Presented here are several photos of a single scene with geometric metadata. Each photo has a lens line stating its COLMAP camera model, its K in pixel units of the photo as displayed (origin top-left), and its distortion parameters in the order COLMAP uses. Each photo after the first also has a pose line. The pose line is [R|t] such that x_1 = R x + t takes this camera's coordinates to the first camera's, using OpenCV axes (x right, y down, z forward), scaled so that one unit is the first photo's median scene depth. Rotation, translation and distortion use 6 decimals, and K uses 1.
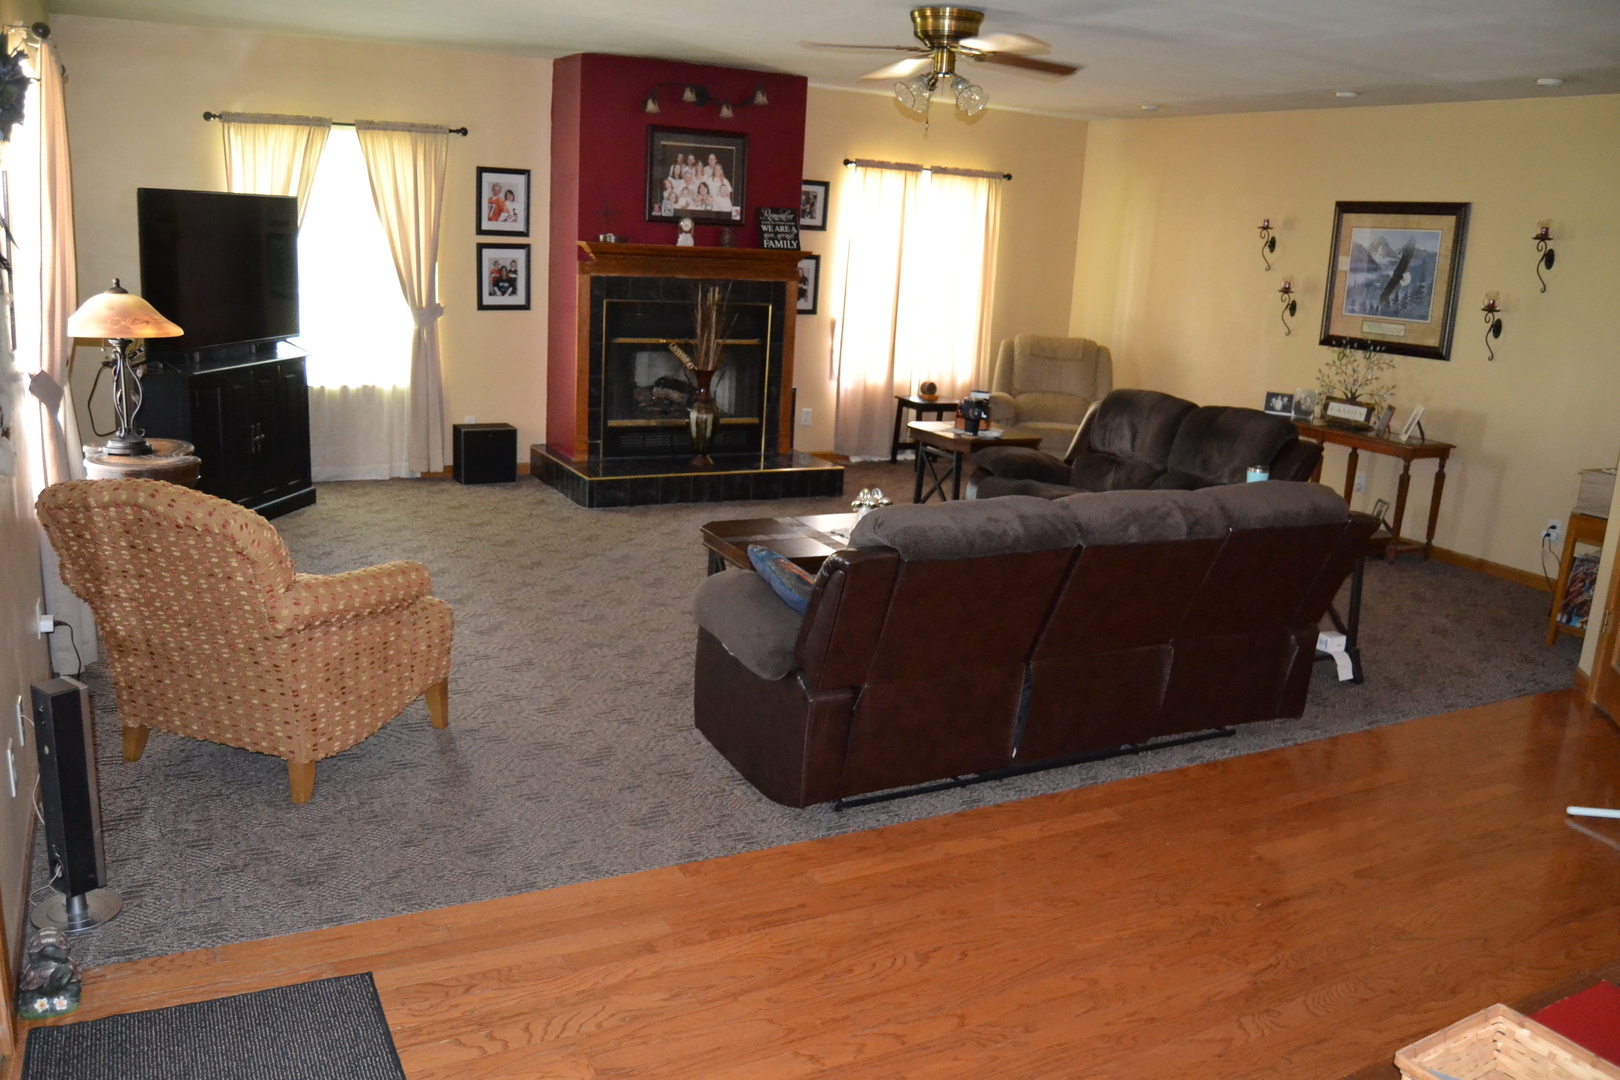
lens RADIAL K [[1281.9, 0, 806.2], [0, 1281.9, 543.3], [0, 0, 1]] dist [-0.095310, 0.044159]
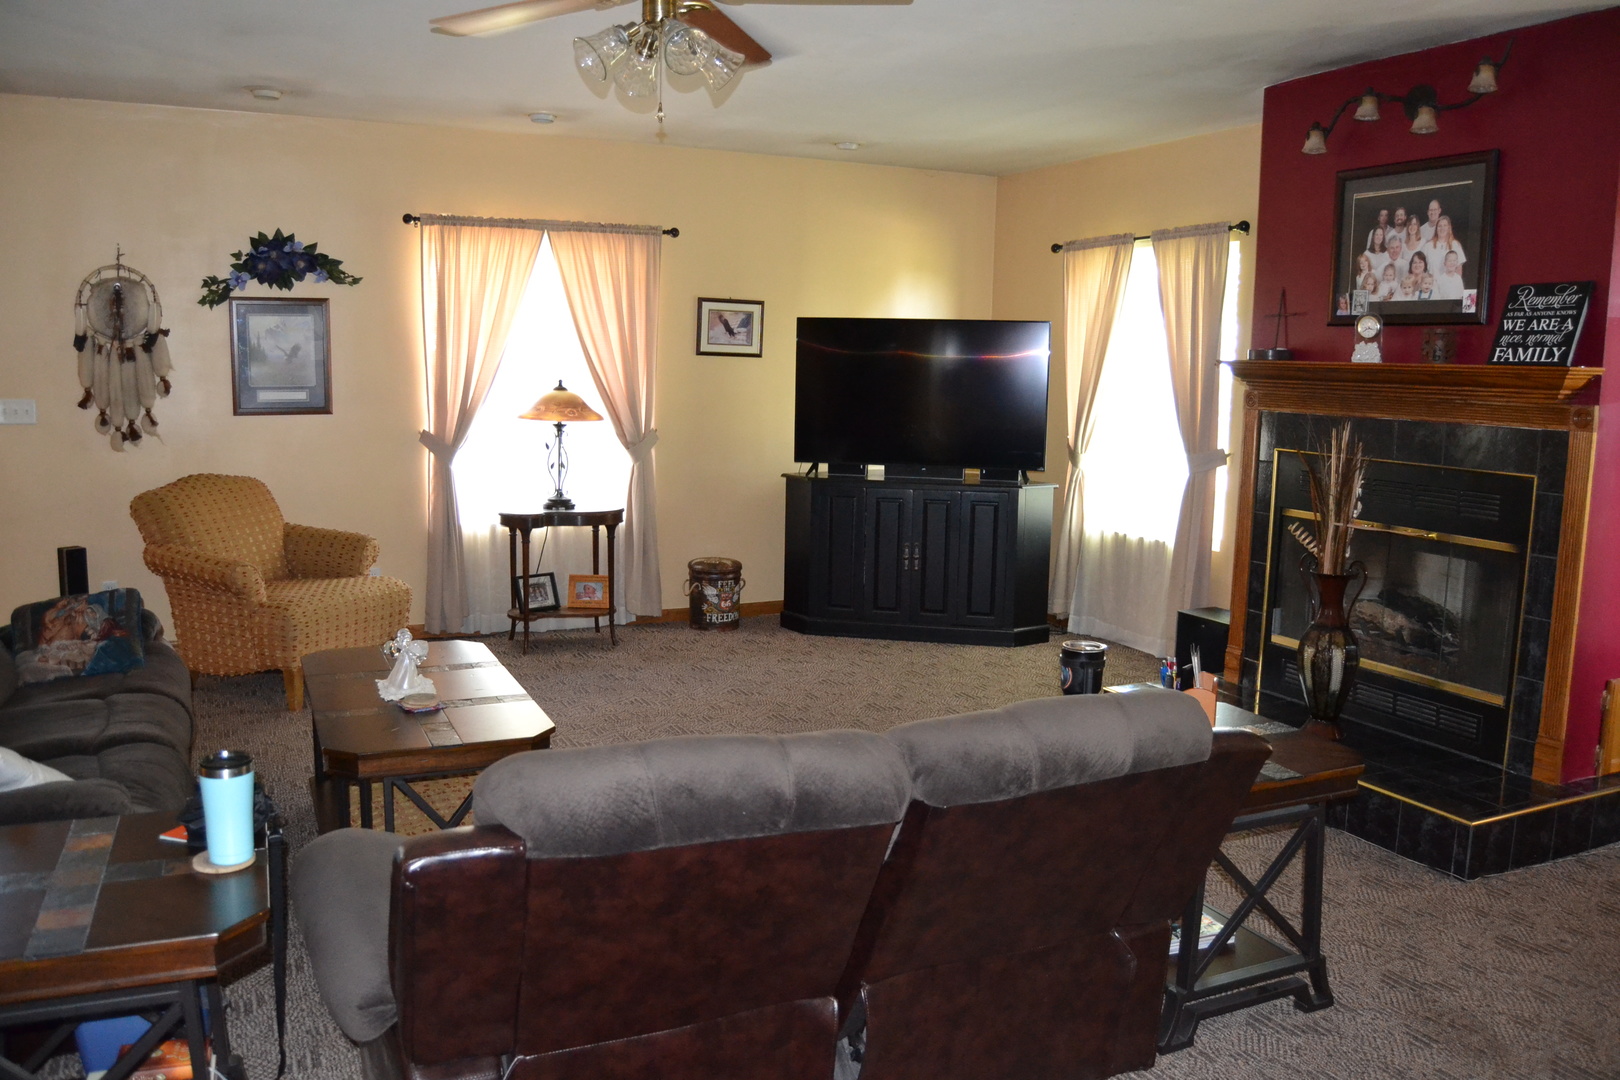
lens RADIAL K [[1281.9, 0, 806.2], [0, 1281.9, 543.3], [0, 0, 1]] dist [-0.095310, 0.044159]
pose [[-0.044461, 0.089452, -0.994998, 0.498834], [-0.255685, 0.961791, 0.097892, -0.144806], [0.965737, 0.258759, -0.019890, 0.785245]]
